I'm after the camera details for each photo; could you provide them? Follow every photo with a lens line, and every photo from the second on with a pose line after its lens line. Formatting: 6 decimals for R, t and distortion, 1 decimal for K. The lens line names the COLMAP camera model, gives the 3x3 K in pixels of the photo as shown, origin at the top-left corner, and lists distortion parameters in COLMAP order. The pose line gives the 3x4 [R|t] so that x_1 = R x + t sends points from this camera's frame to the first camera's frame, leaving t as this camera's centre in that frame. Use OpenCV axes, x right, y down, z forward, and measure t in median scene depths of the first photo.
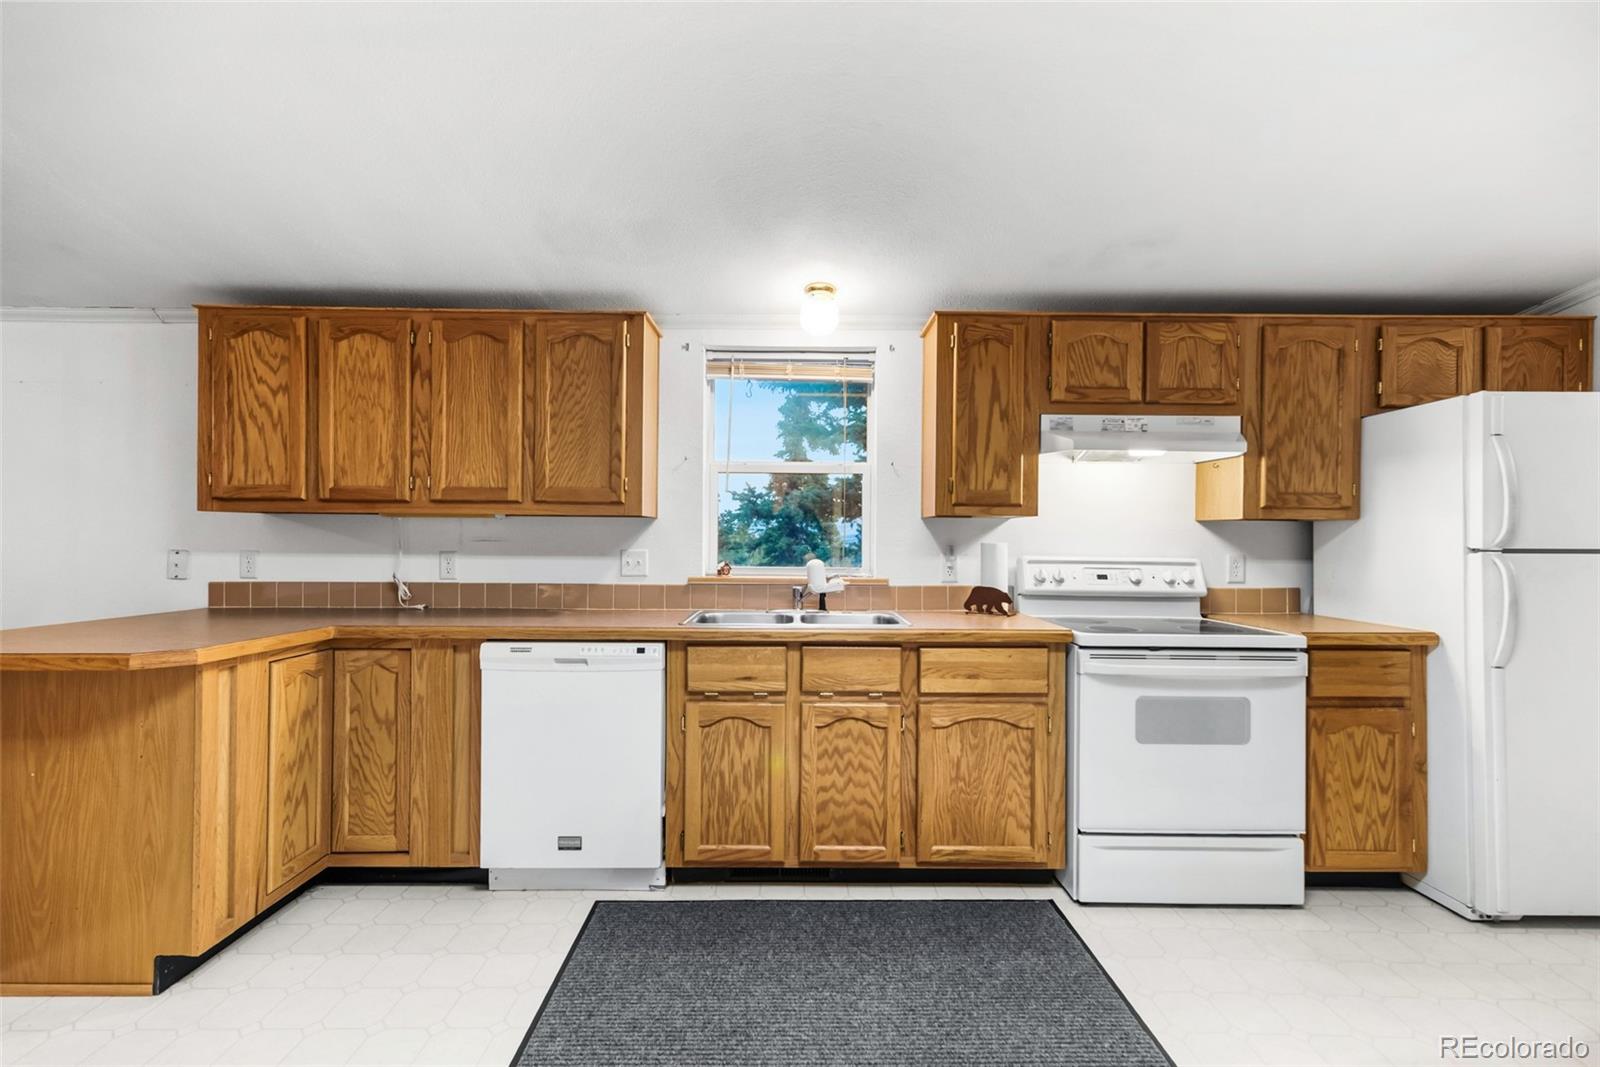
lens RADIAL K [[692.1, 0, 800.0], [0, 692.1, 533.5], [0, 0, 1]] dist [0.008503, 0.000469]
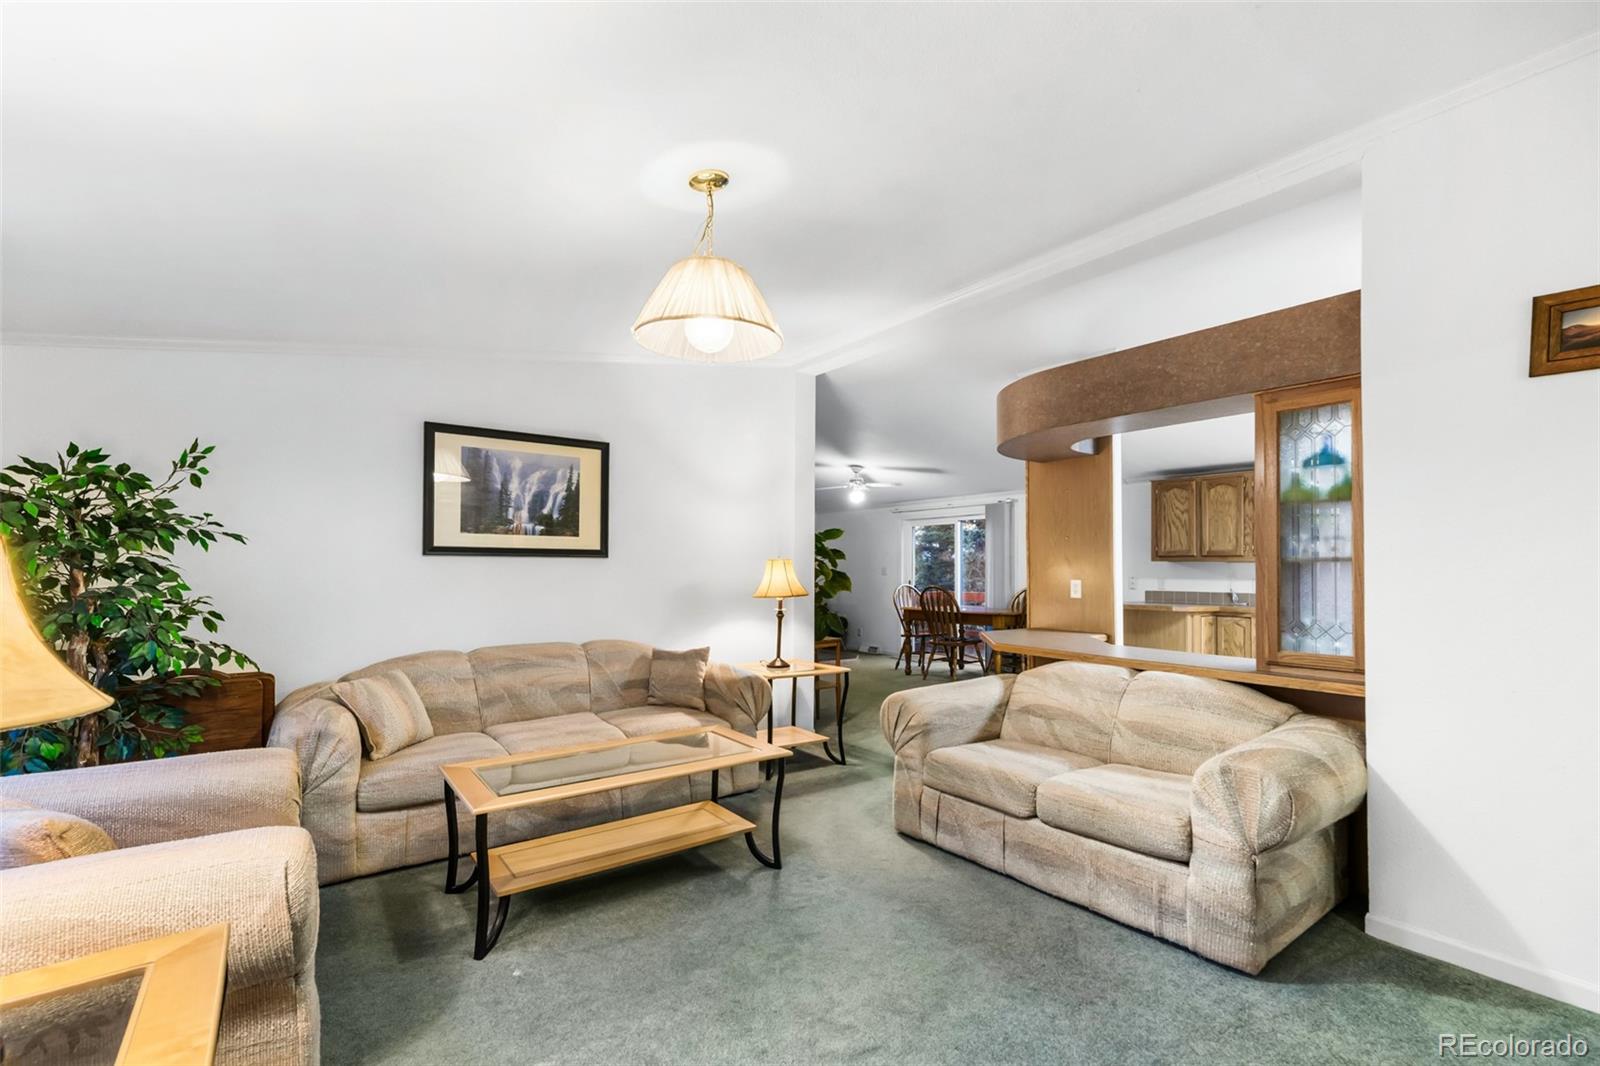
lens RADIAL K [[712.1, 0, 797.8], [0, 712.1, 561.1], [0, 0, 1]] dist [0.012516, 0.000076]
pose [[0.596918, -0.011122, -0.802225, 0.454603], [-0.001033, 0.999892, -0.014631, 0.006319], [0.802301, 0.009562, 0.596843, -1.595265]]
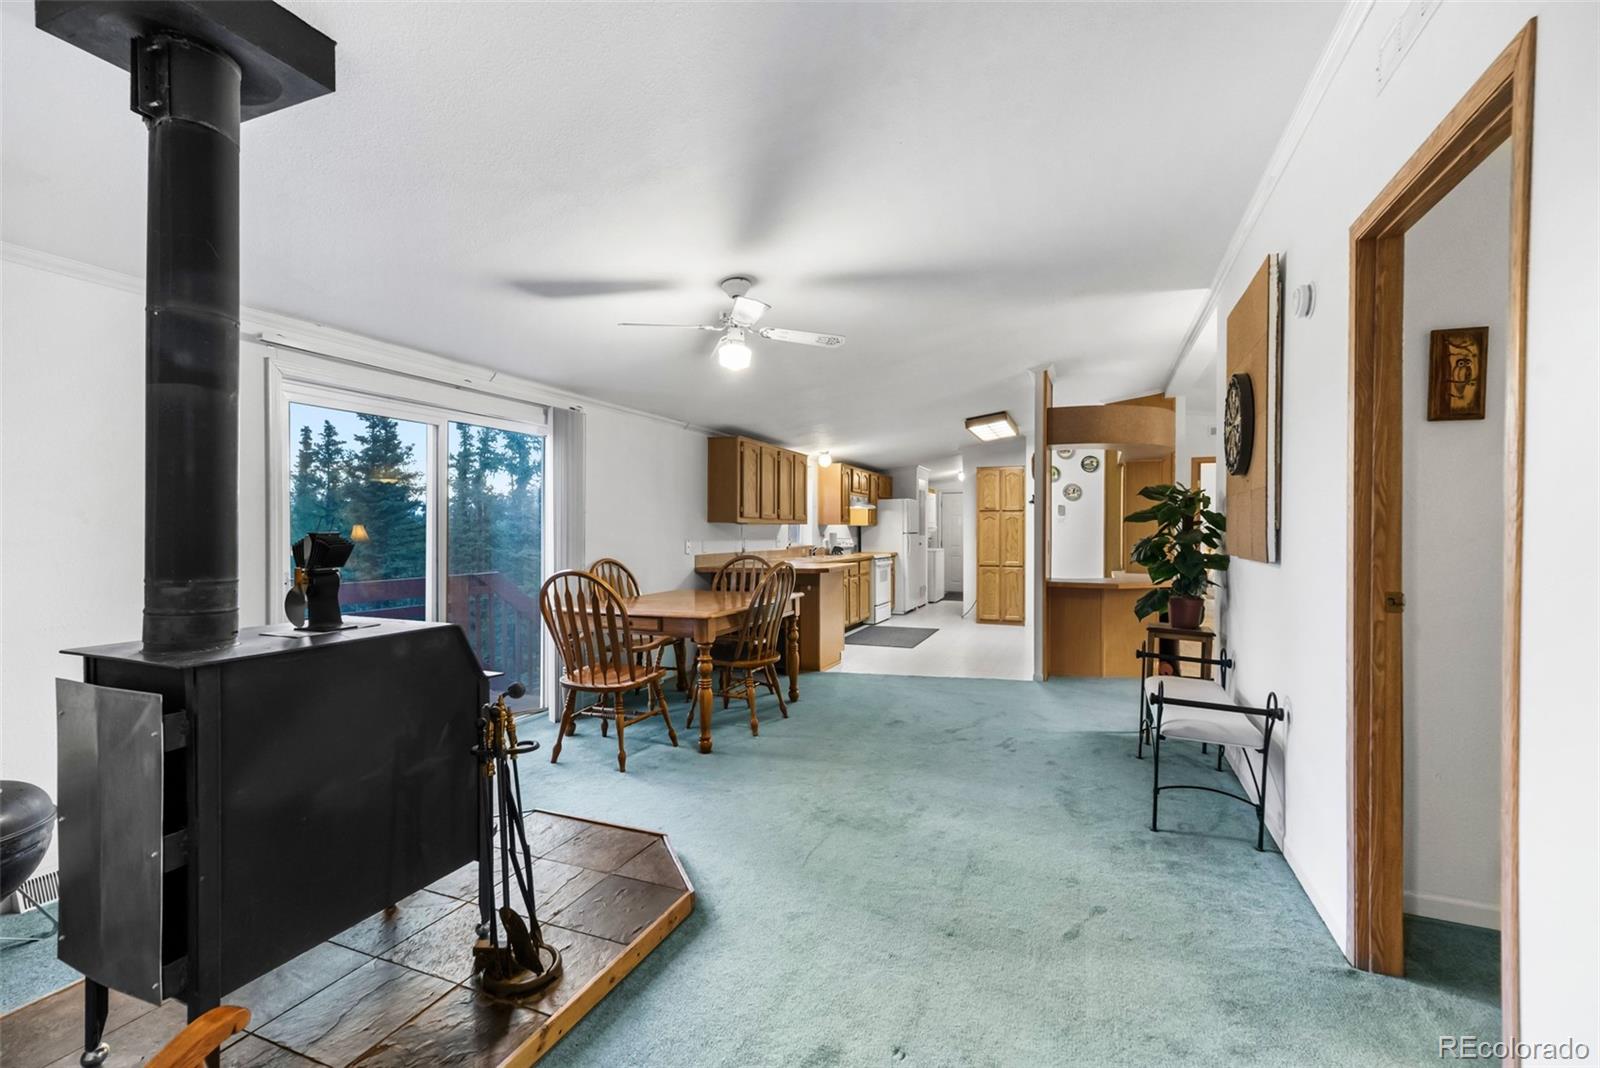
lens RADIAL K [[699.2, 0, 797.9], [0, 699.2, 535.5], [0, 0, 1]] dist [0.009964, 0.000562]
pose [[0.388064, -0.012871, 0.921543, -3.009592], [-0.000907, 0.999897, 0.014348, -0.022330], [-0.921632, -0.006404, 0.388012, -0.117163]]
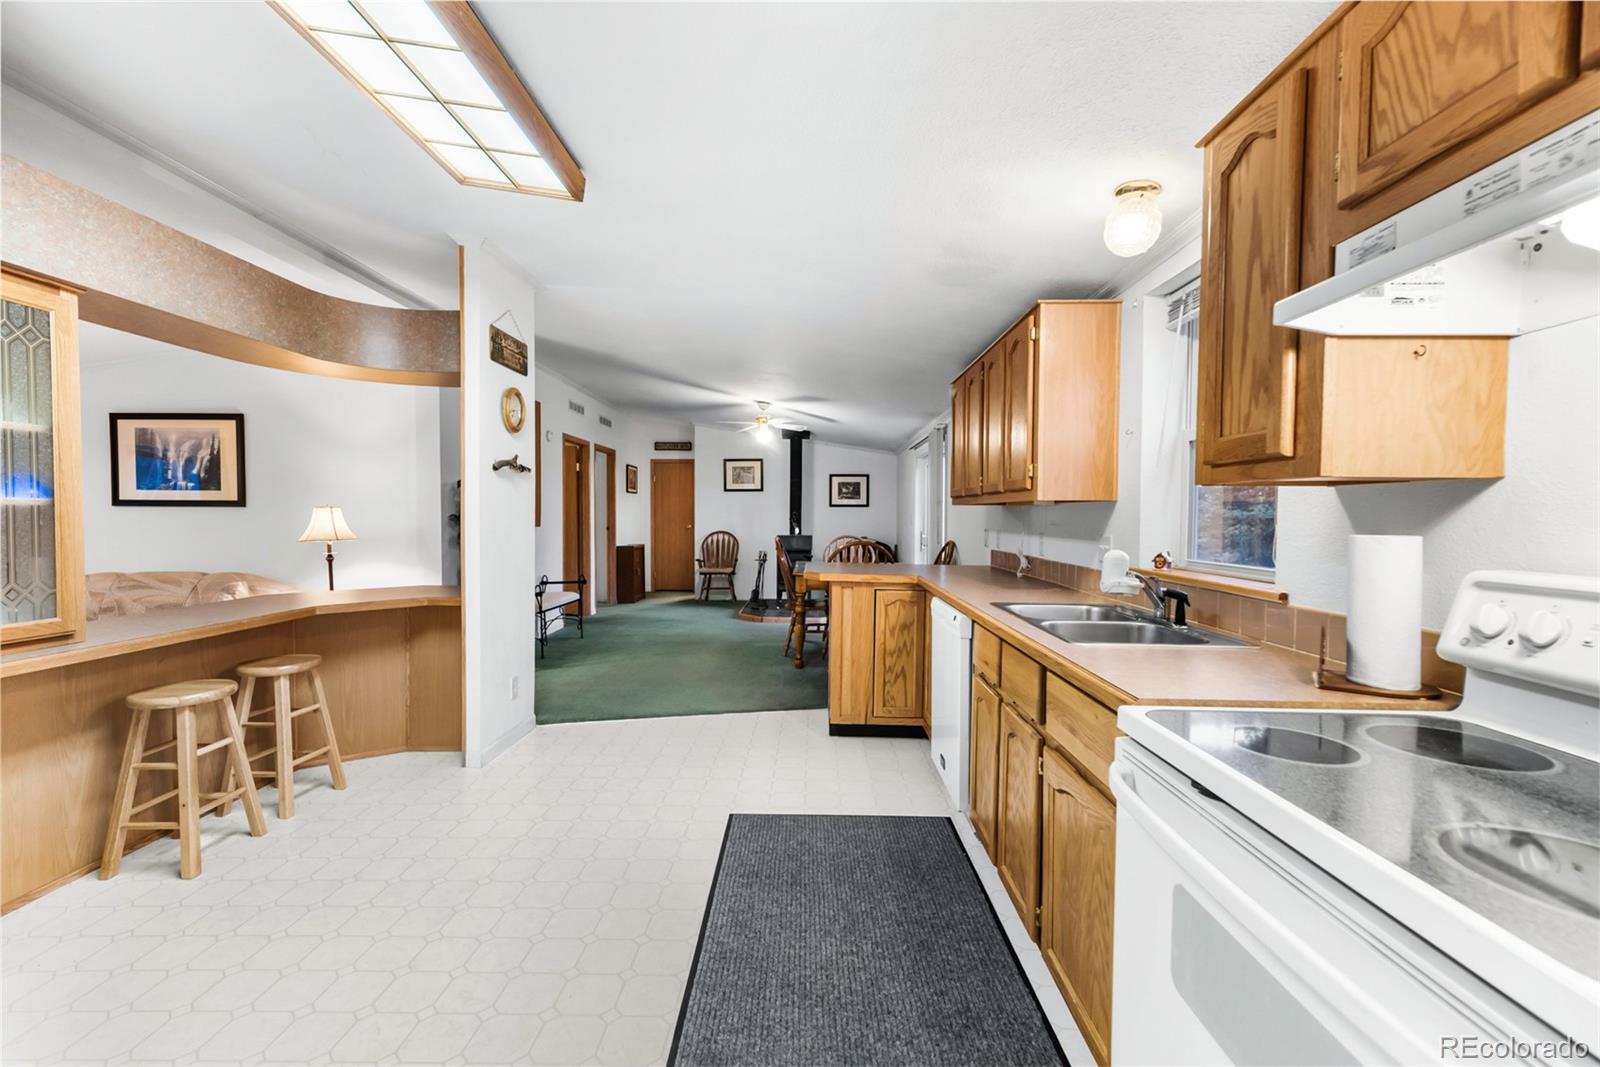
lens RADIAL K [[686.2, 0, 800.0], [0, 686.2, 533.5], [0, 0, 1]] dist [0.002525, 0.000619]
pose [[-0.021373, 0.019653, -0.999578, 0.806273], [-0.004470, 0.999795, 0.019753, 0.005362], [0.999762, 0.004890, -0.021281, 0.672074]]
